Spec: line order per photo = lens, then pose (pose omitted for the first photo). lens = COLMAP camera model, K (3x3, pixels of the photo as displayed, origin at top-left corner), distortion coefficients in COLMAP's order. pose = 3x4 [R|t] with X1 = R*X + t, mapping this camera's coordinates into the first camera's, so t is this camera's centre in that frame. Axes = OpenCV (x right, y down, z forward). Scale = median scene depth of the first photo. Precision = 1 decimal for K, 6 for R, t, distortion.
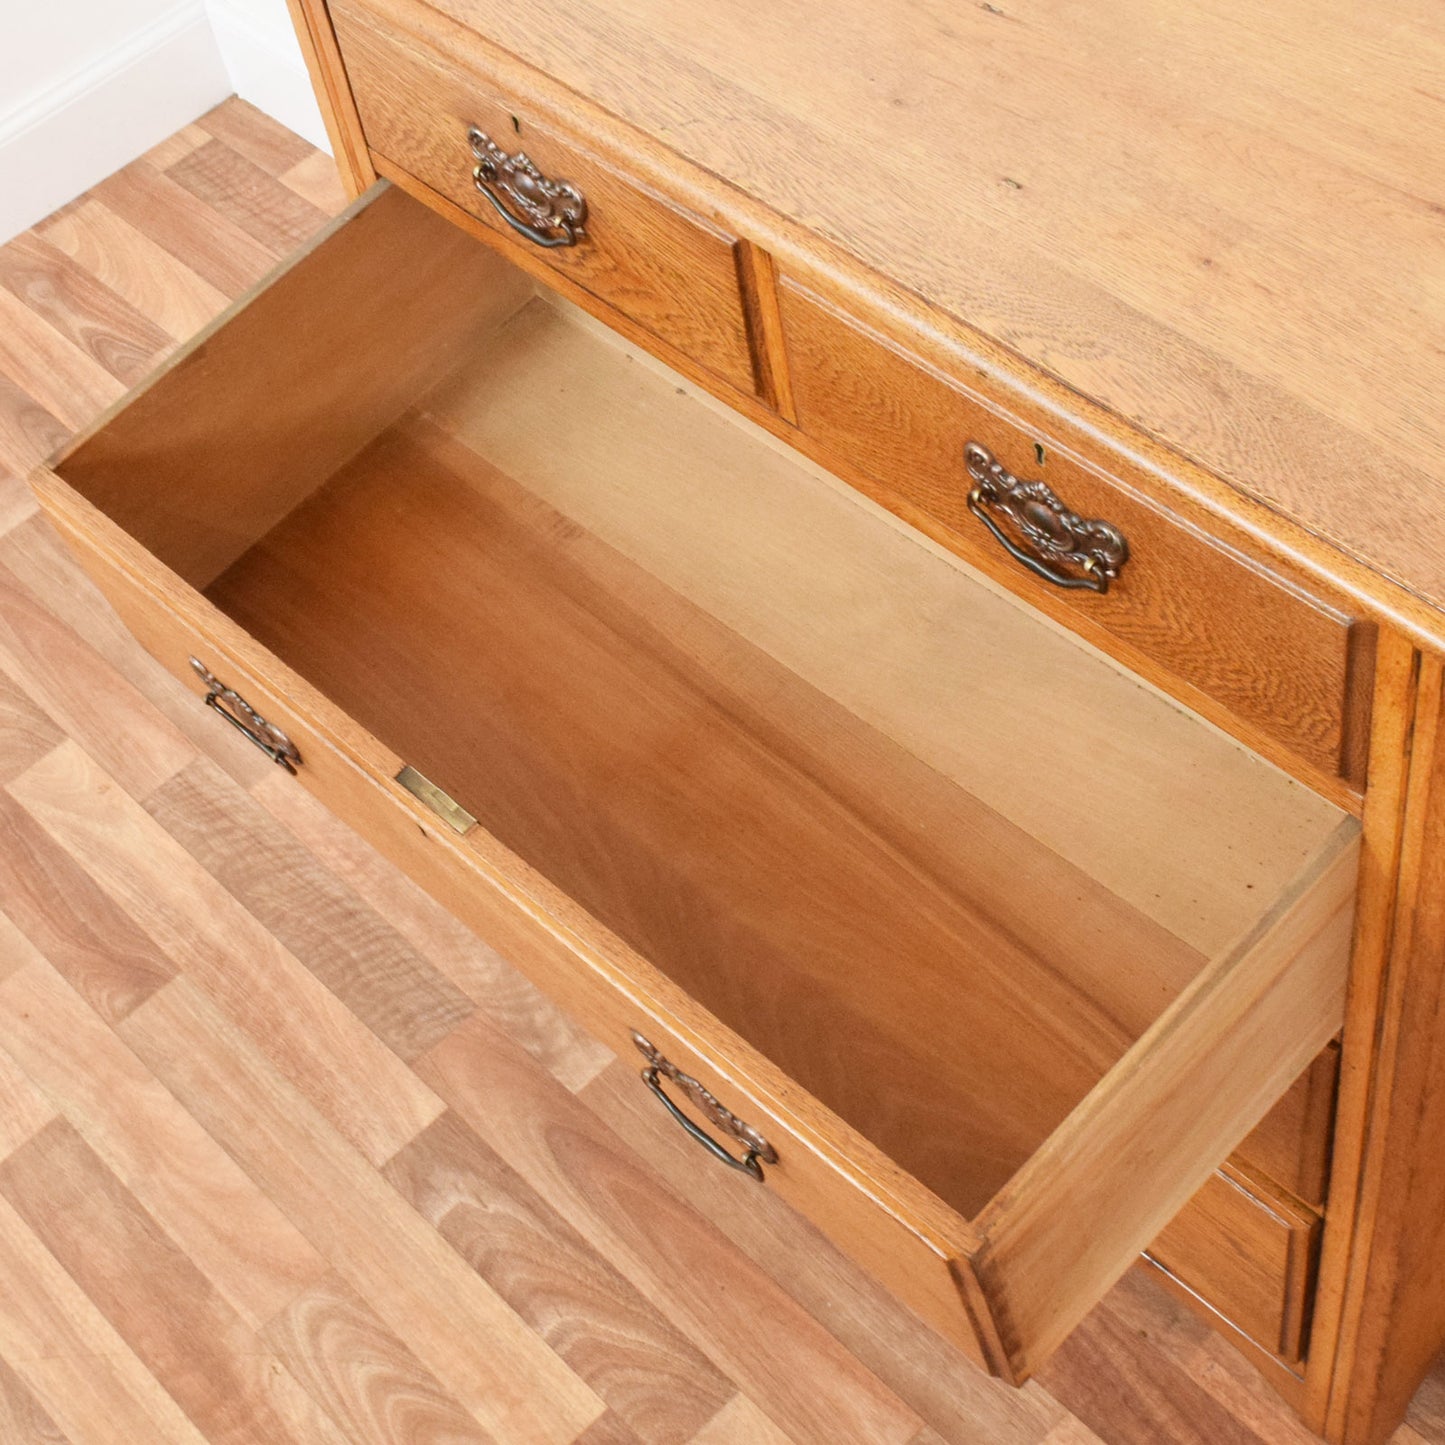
lens RADIAL K [[2456.2, 0, 684.3], [0, 2456.2, 653.7], [0, 0, 1]] dist [-0.012608, 0.029638]
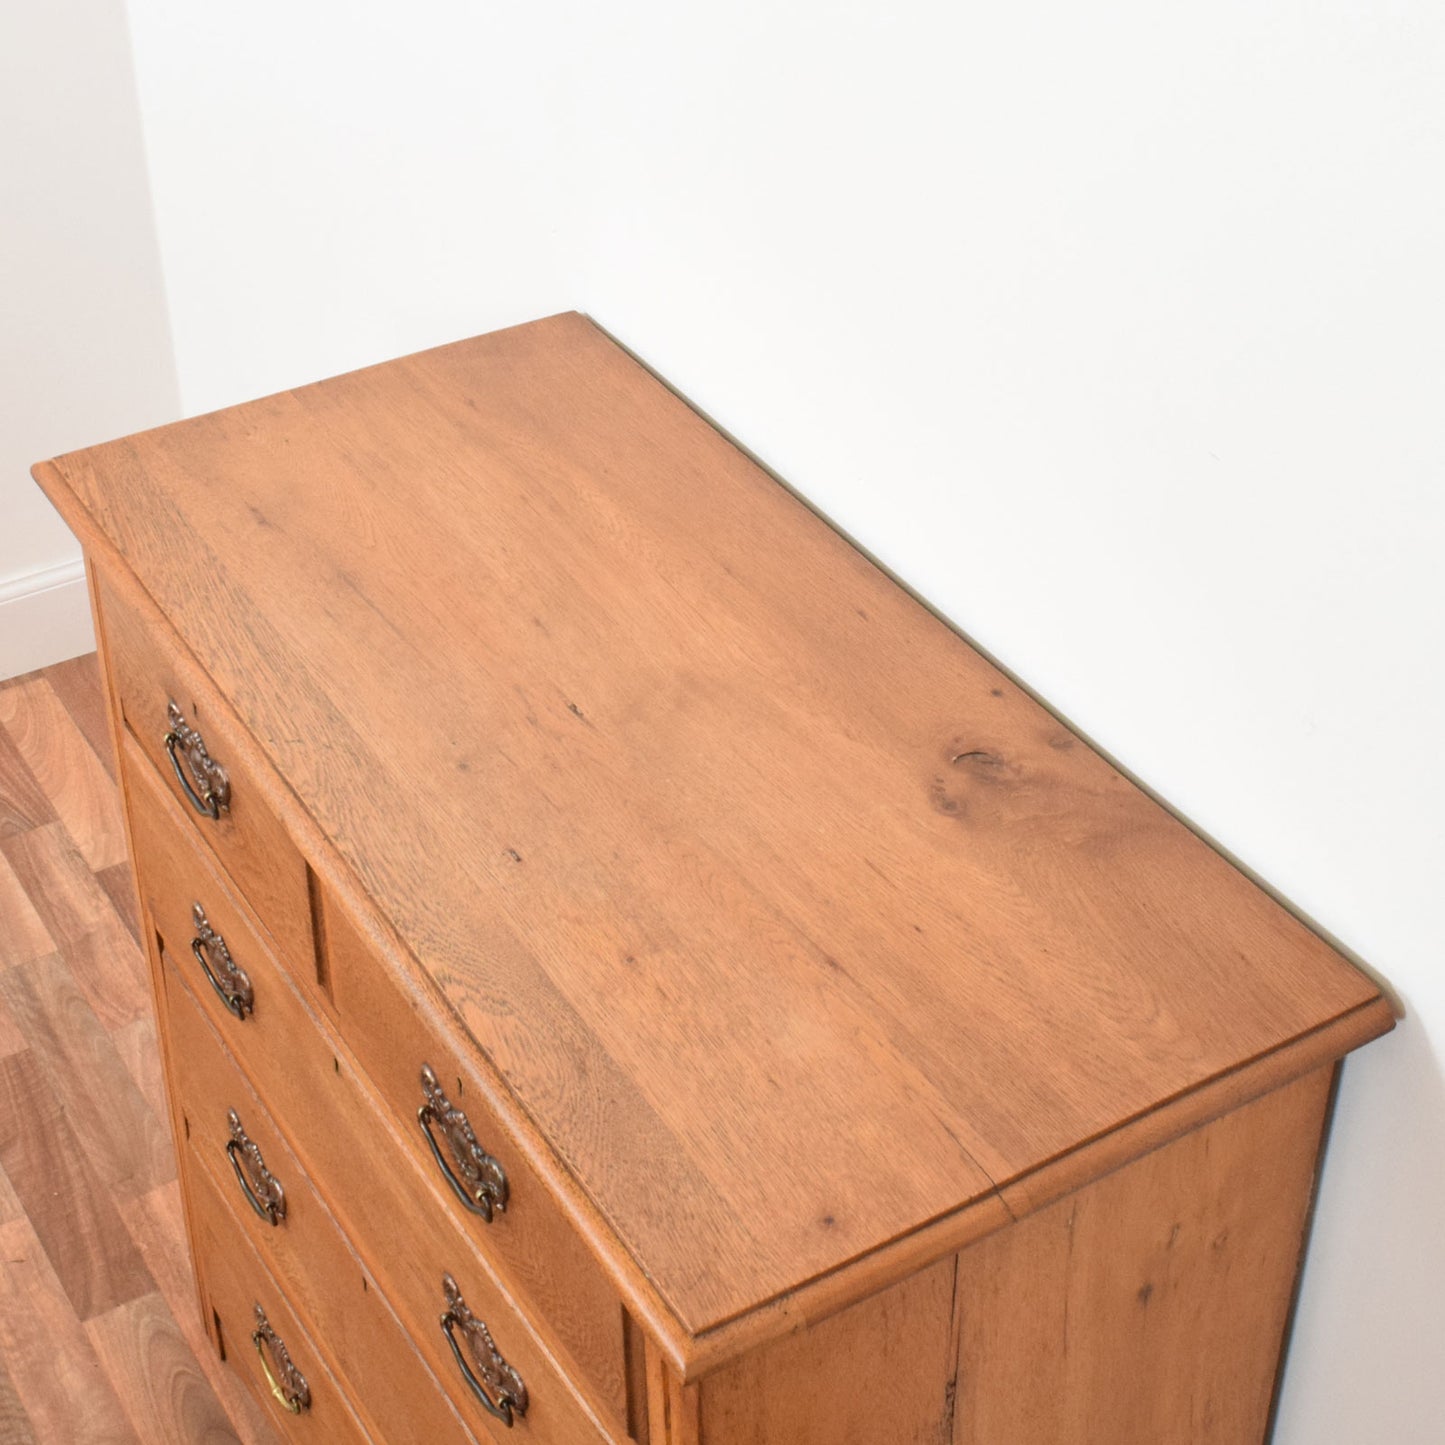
lens RADIAL K [[2545.0, 0, 720.5], [0, 2545.0, 529.7], [0, 0, 1]] dist [-0.047287, -0.043403]
pose [[0.969630, 0.228990, -0.085910, 0.236048], [-0.243941, 0.930764, -0.272344, -0.023302], [0.017598, 0.285030, 0.958357, -0.165536]]
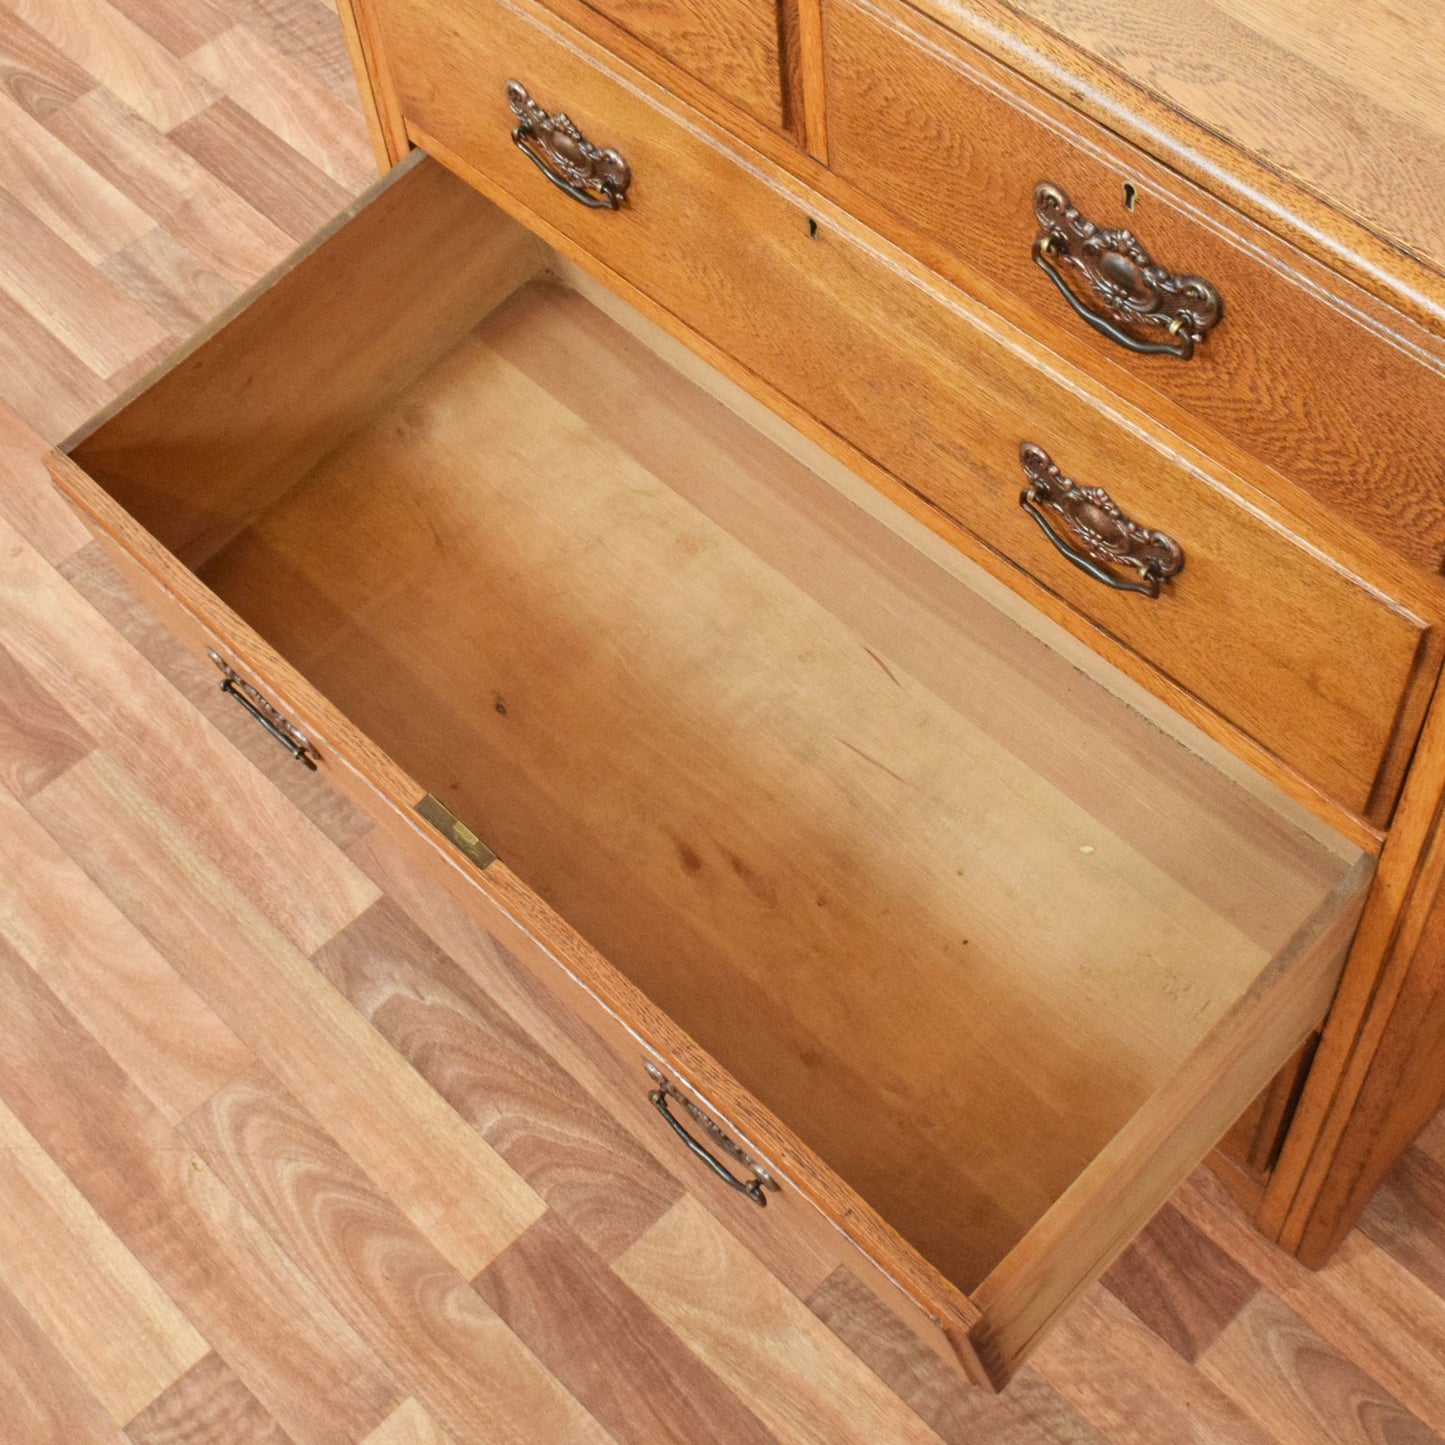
lens RADIAL K [[2225.8, 0, 836.6], [0, 2225.8, 628.7], [0, 0, 1]] dist [-0.016810, 0.021565]
pose [[0.991792, 0.032367, 0.123696, -0.040850], [-0.041364, 0.996628, 0.070871, 0.016202], [-0.120985, -0.075405, 0.989786, 0.163811]]
